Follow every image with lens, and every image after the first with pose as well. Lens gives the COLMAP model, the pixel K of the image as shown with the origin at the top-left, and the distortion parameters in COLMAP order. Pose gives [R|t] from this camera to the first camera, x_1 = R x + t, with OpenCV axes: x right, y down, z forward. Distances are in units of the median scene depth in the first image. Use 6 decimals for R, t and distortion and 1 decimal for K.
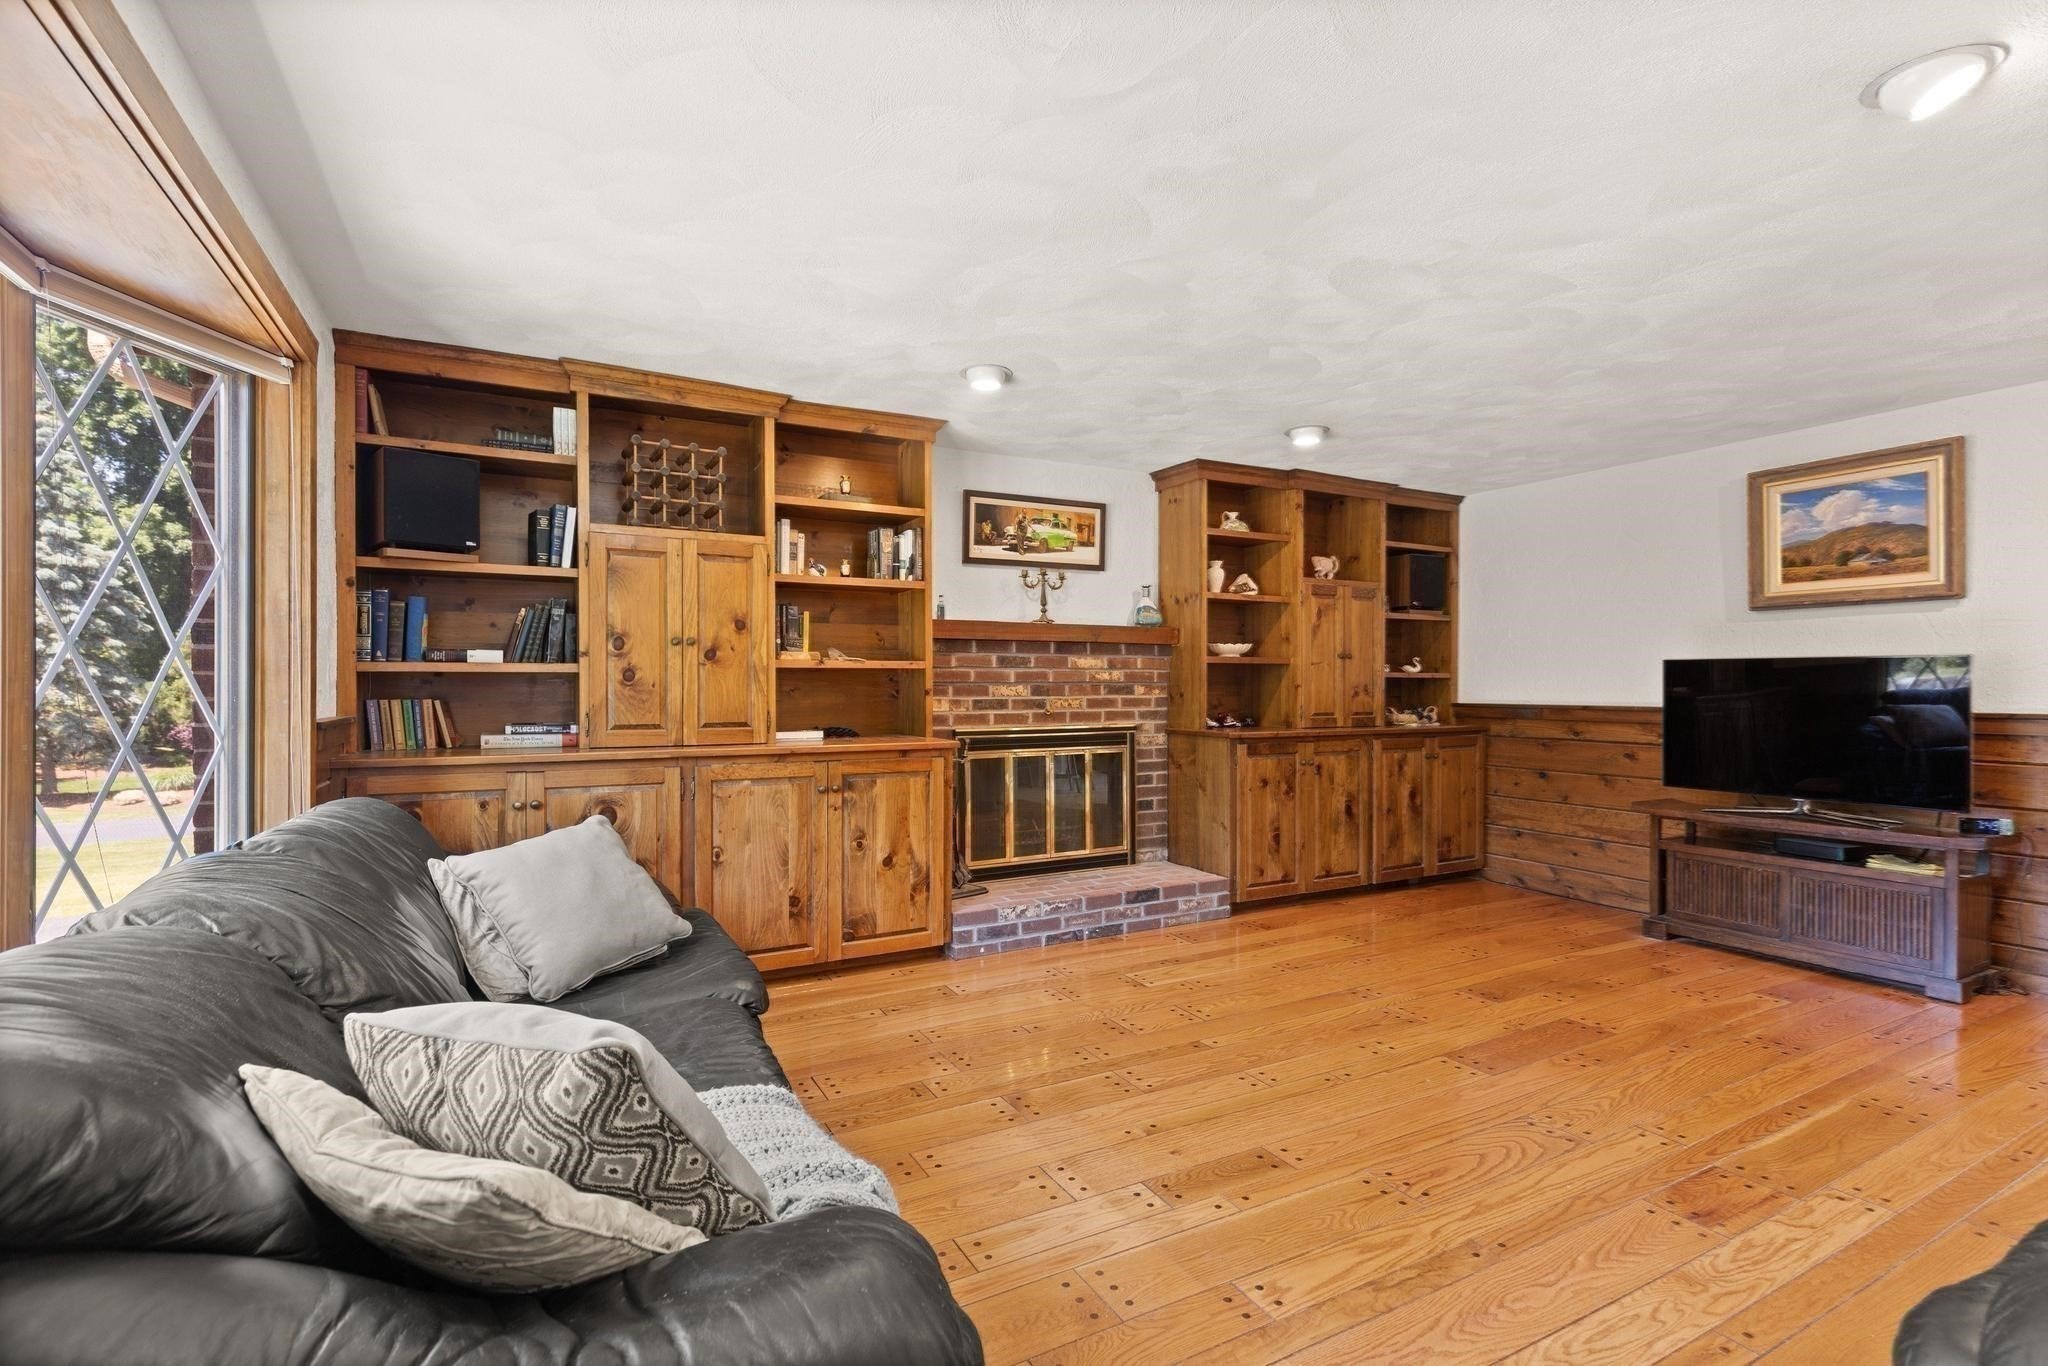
lens RADIAL K [[944.6, 0, 1029.9], [0, 944.6, 687.1], [0, 0, 1]] dist [0.010411, -0.001312]
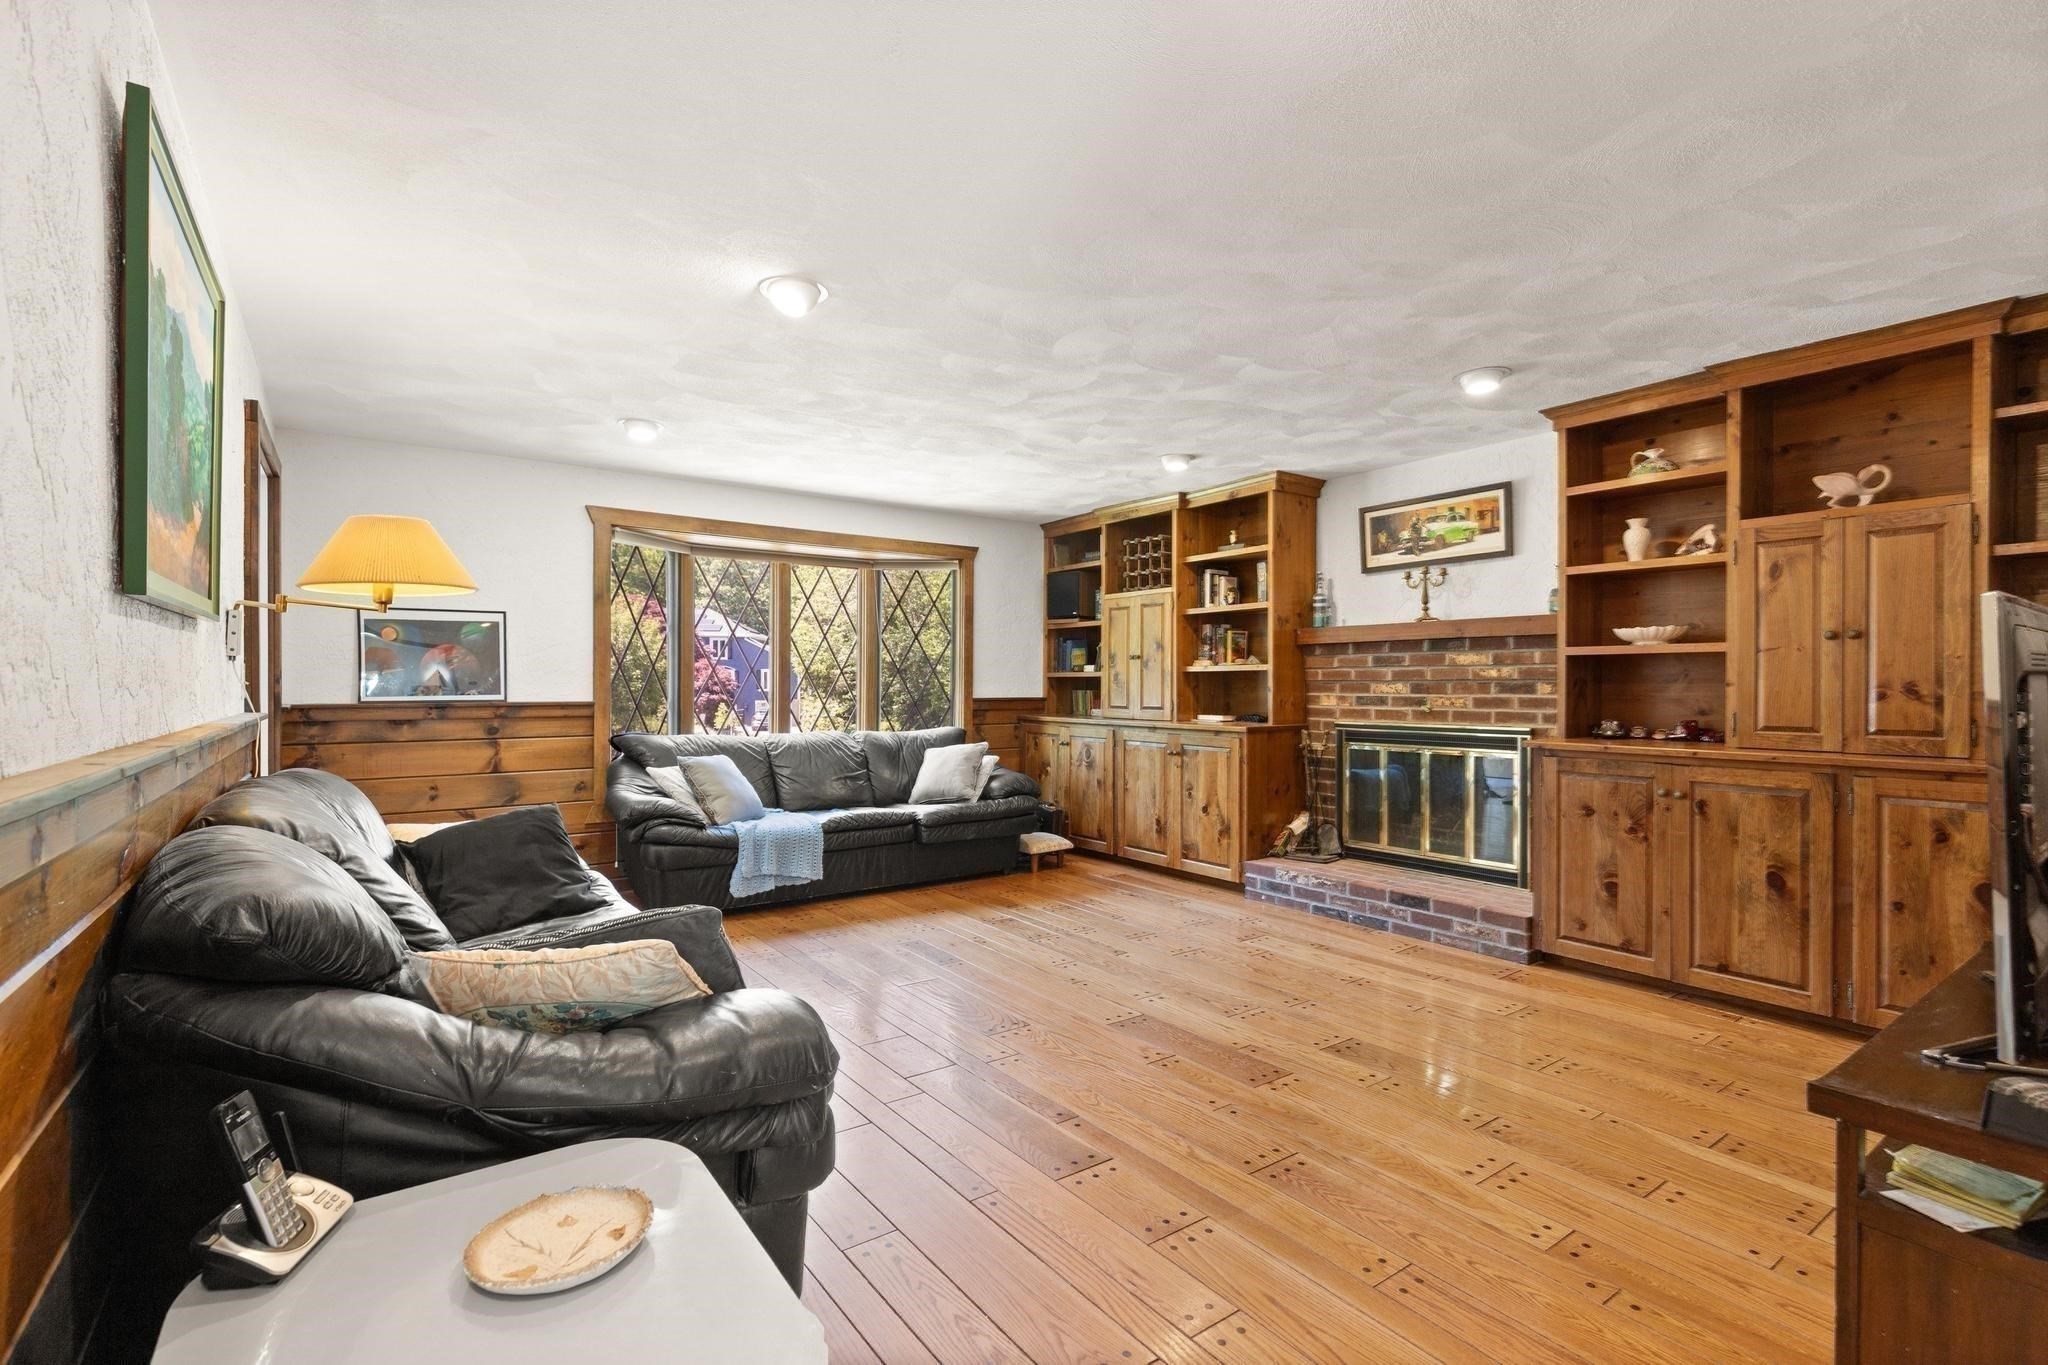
lens RADIAL K [[944.6, 0, 1027.0], [0, 944.6, 682.4], [0, 0, 1]] dist [0.010411, -0.001312]
pose [[0.117234, -0.000126, -0.993104, 0.985111], [-0.000405, 1.000000, -0.000175, -0.002599], [0.993104, 0.000423, 0.117234, 0.470328]]
